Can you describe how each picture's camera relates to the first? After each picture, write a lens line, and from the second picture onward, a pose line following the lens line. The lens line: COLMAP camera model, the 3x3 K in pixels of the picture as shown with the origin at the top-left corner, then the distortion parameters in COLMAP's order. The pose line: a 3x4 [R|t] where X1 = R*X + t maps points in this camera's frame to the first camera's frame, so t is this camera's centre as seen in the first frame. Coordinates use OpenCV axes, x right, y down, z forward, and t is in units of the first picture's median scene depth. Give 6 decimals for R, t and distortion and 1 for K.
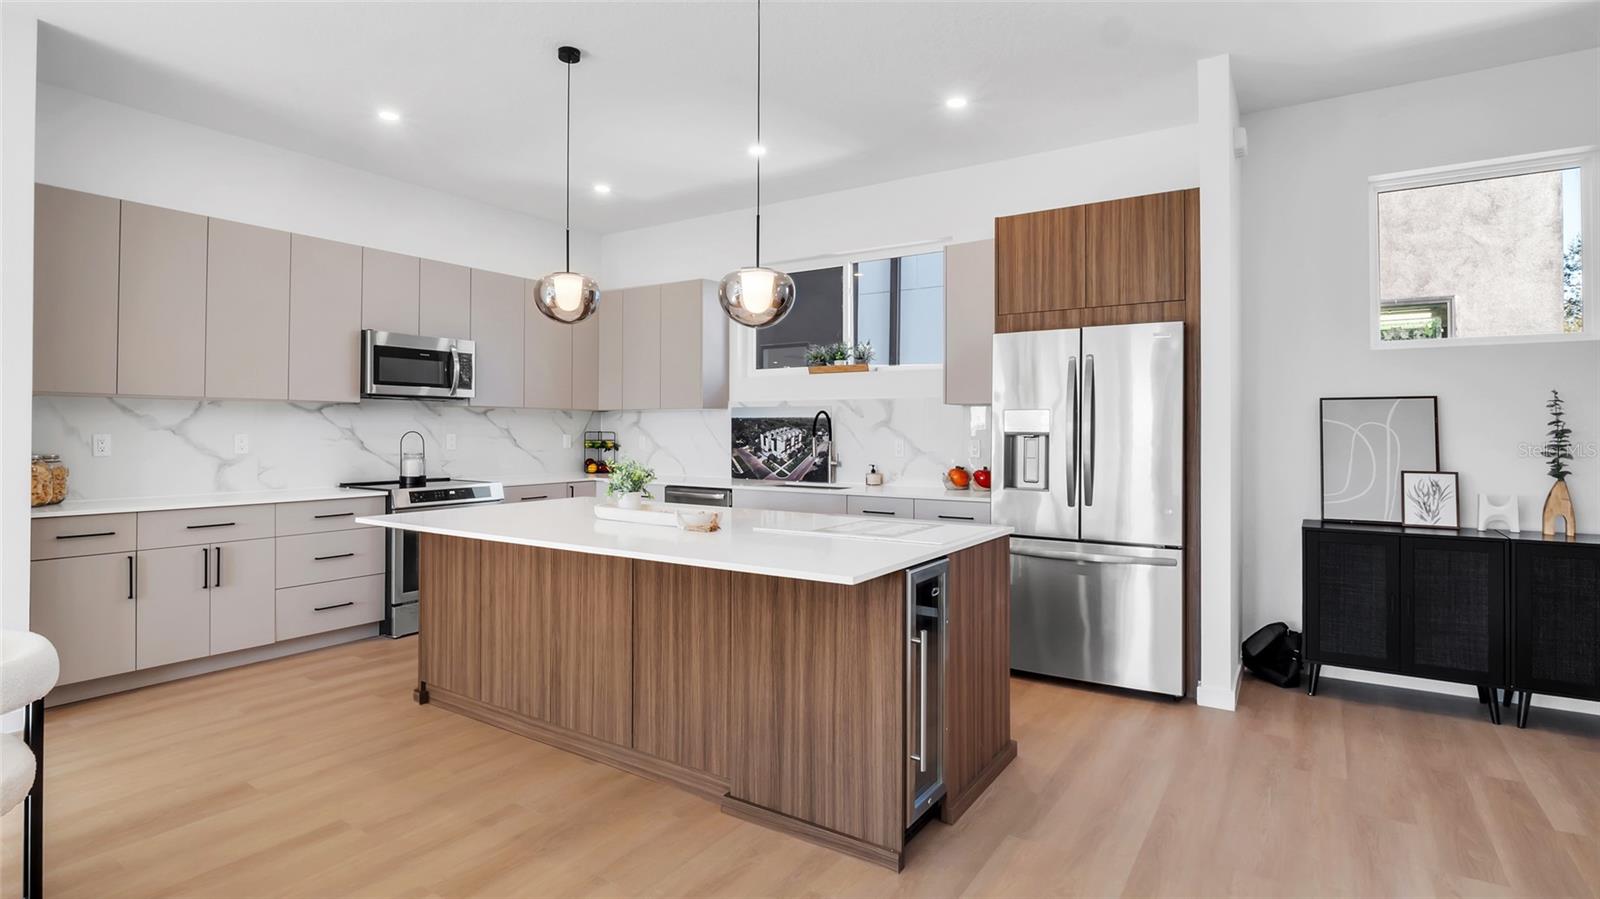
lens RADIAL K [[766.7, 0, 800.9], [0, 766.7, 414.2], [0, 0, 1]] dist [-0.026151, -0.001579]
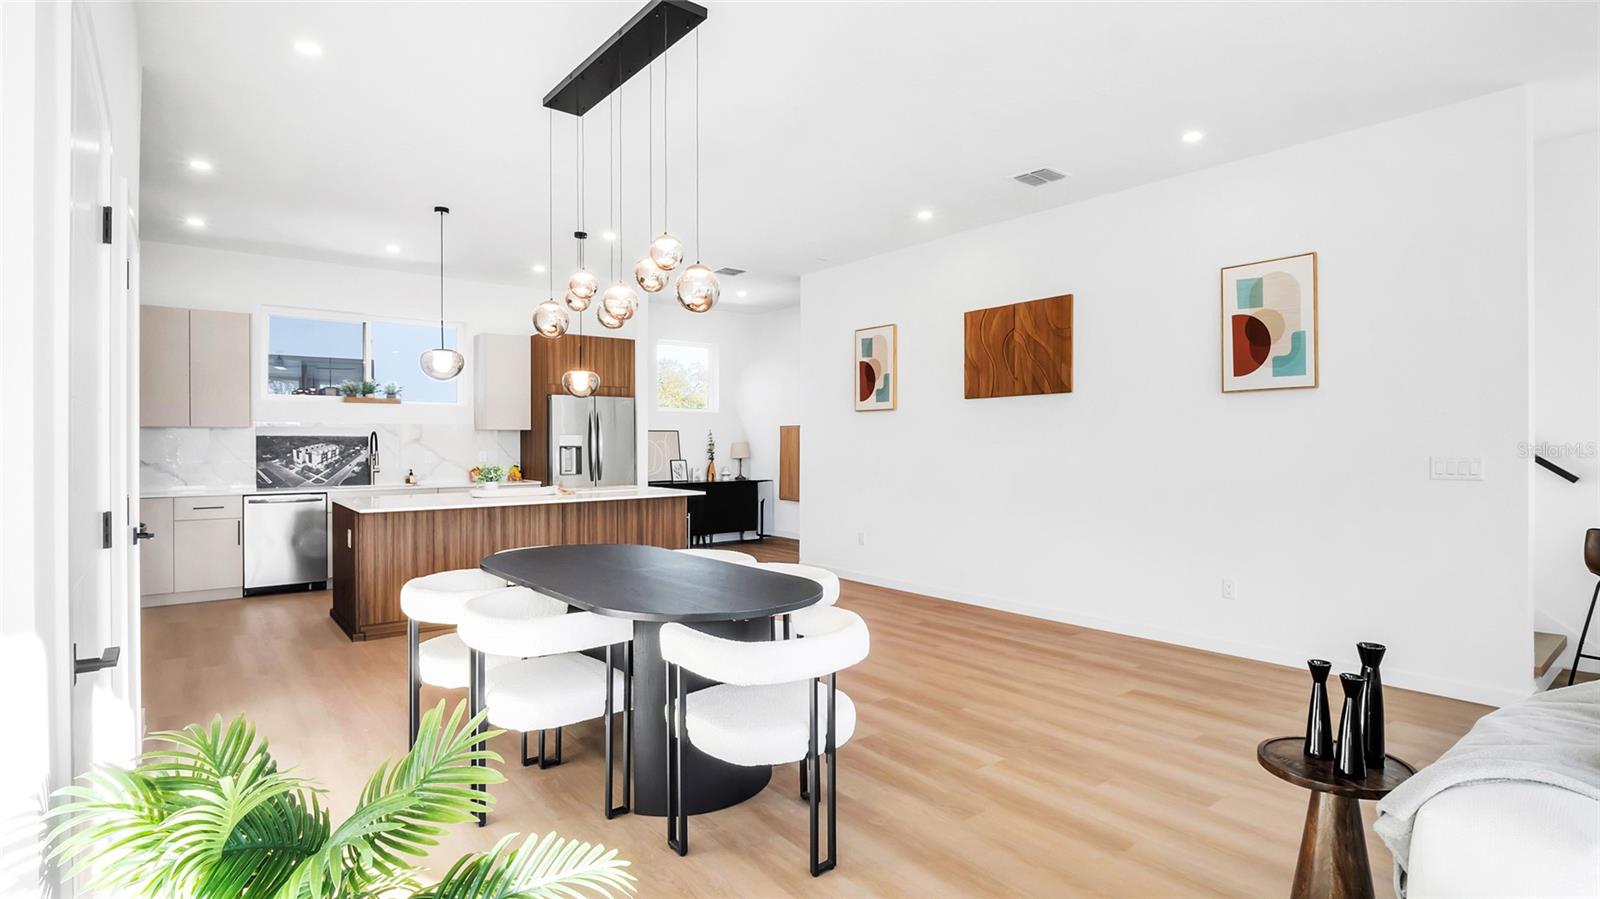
lens RADIAL K [[766.7, 0, 797.8], [0, 766.7, 445.2], [0, 0, 1]] dist [-0.026151, -0.001579]
pose [[0.303336, -0.006613, 0.952861, -0.997232], [-0.016561, 0.999788, 0.012211, -0.008837], [-0.952740, -0.019485, 0.303162, -0.122963]]
